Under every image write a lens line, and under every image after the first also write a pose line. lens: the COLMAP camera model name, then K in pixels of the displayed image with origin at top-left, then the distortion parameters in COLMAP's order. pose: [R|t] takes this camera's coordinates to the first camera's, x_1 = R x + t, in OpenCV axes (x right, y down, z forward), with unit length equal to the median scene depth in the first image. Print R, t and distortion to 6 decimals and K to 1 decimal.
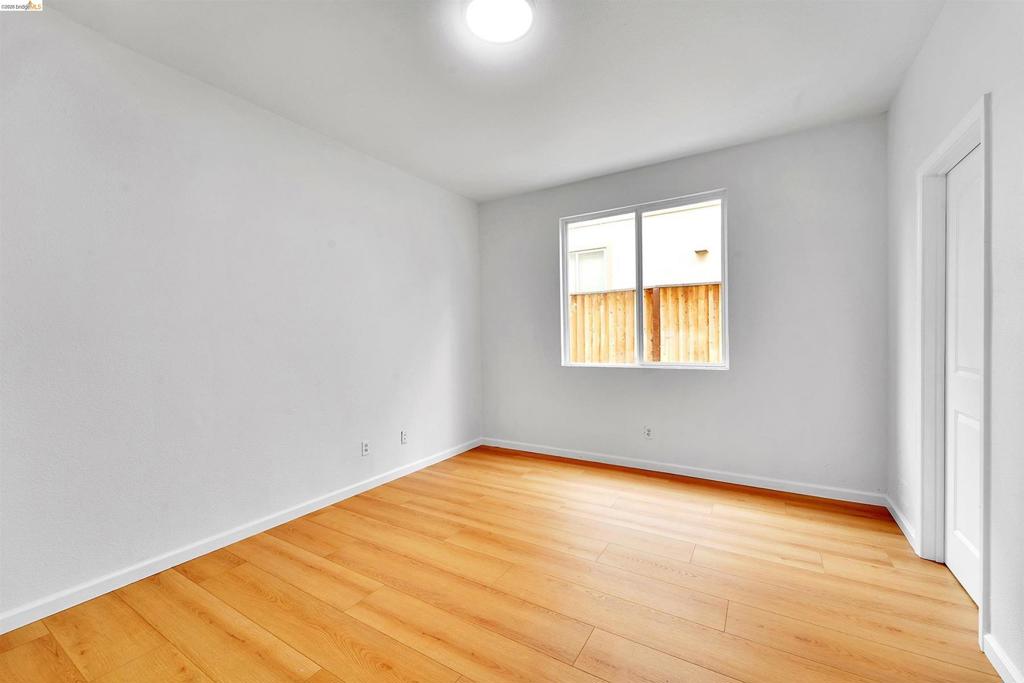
lens RADIAL K [[413.8, 0, 507.2], [0, 413.8, 341.5], [0, 0, 1]] dist [0.000220, -0.000249]
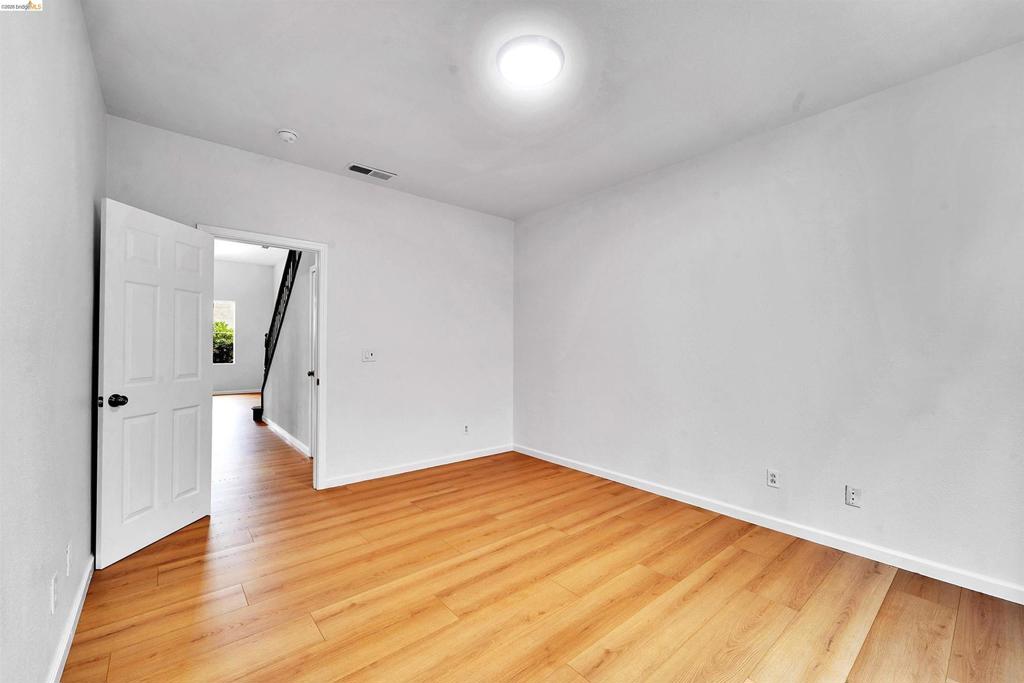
lens RADIAL K [[413.8, 0, 516.1], [0, 413.8, 343.8], [0, 0, 1]] dist [0.000220, -0.000249]
pose [[-0.302319, 0.006247, -0.953186, 0.594578], [-0.012124, 0.999872, 0.010398, -0.017008], [0.953130, 0.014700, -0.302205, 0.730349]]
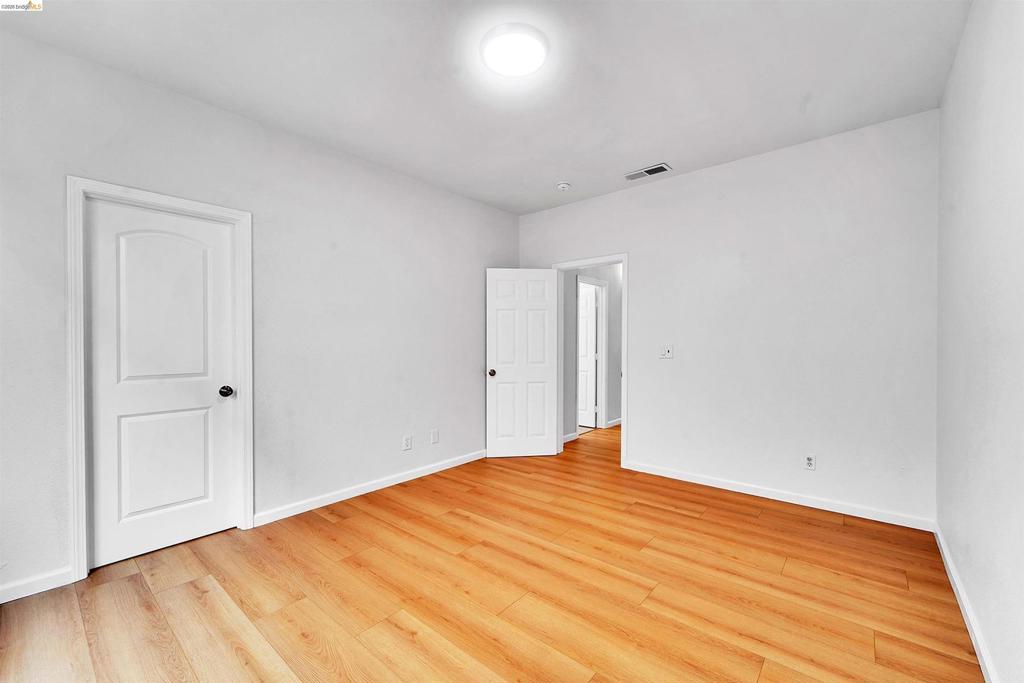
lens RADIAL K [[413.8, 0, 509.9], [0, 413.8, 344.4], [0, 0, 1]] dist [0.000220, -0.000249]
pose [[-0.988842, 0.019706, 0.147662, -0.092277], [0.021611, 0.999702, 0.011311, -0.011840], [-0.147395, 0.014376, -0.988973, 1.170276]]
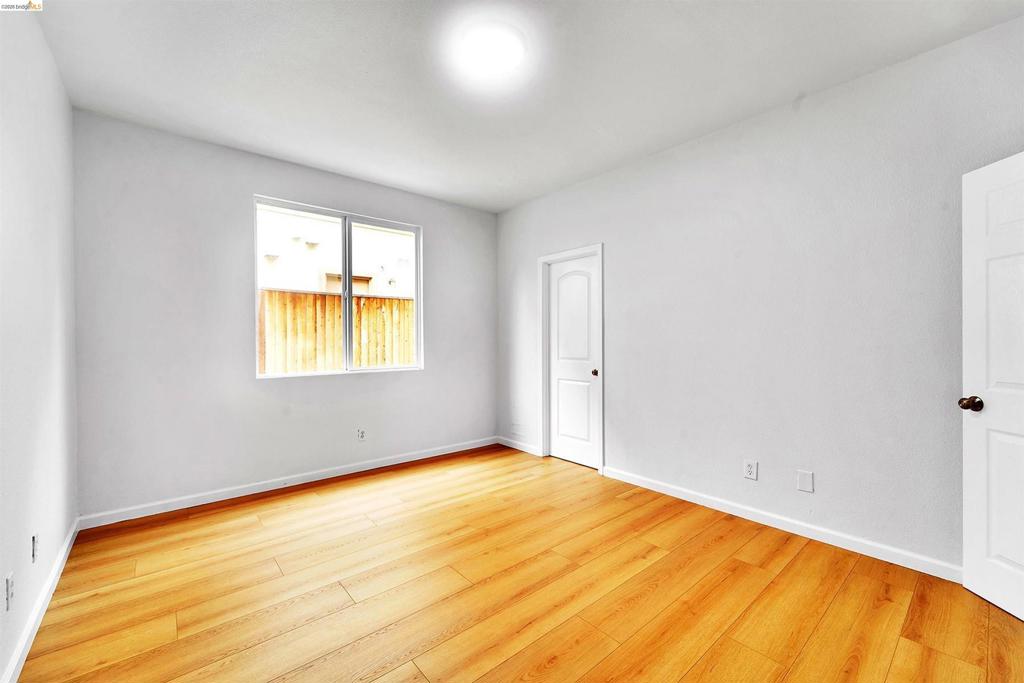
lens RADIAL K [[413.8, 0, 514.5], [0, 413.8, 341.6], [0, 0, 1]] dist [0.000220, -0.000249]
pose [[0.299720, 0.011198, 0.953962, -0.583951], [0.010029, 0.999839, -0.014888, 0.005522], [-0.953975, 0.014029, 0.299559, 0.345083]]
